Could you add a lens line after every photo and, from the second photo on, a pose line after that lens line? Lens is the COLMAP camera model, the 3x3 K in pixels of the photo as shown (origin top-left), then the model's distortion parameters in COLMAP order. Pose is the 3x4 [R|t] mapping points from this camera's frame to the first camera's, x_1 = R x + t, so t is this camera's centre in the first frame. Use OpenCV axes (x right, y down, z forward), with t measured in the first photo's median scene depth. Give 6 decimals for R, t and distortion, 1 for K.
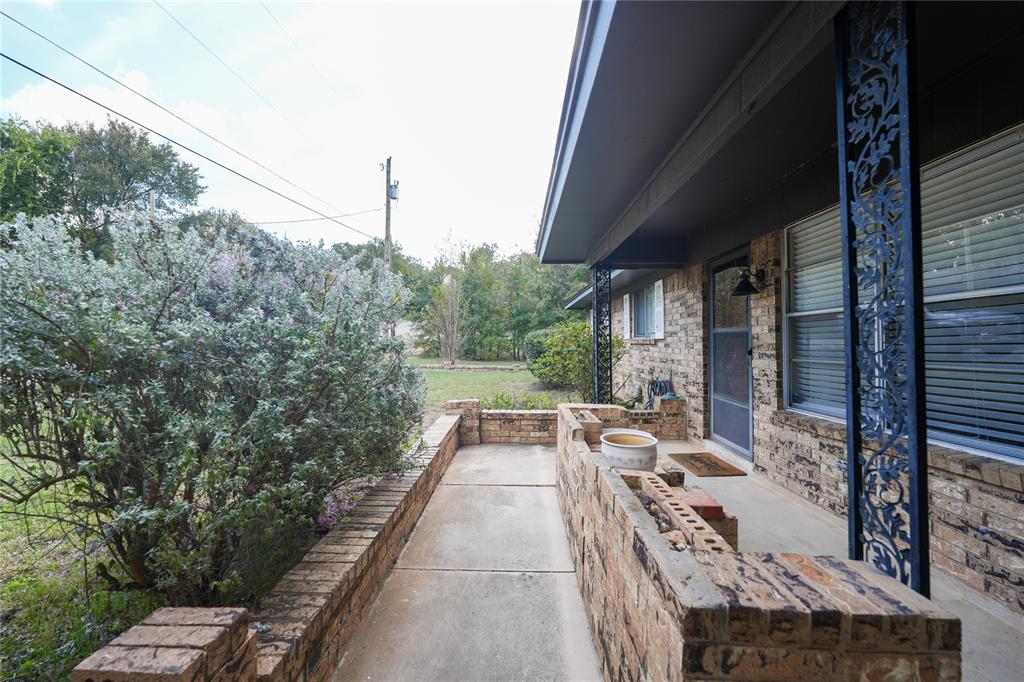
lens RADIAL K [[412.9, 0, 511.3], [0, 412.9, 334.6], [0, 0, 1]] dist [0.000062, 0.000008]
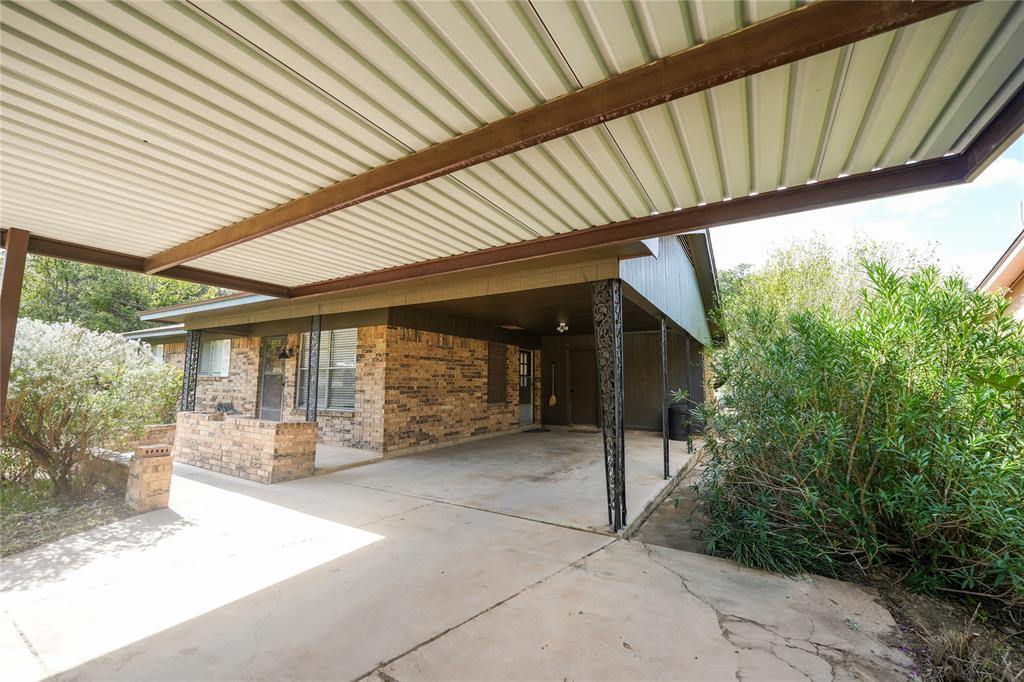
lens RADIAL K [[412.9, 0, 511.3], [0, 412.9, 334.6], [0, 0, 1]] dist [0.000062, 0.000008]
pose [[0.500266, 0.098910, 0.860204, -0.748136], [-0.025322, 0.994700, -0.099649, -0.033577], [-0.865502, 0.028069, 0.500119, -1.182426]]
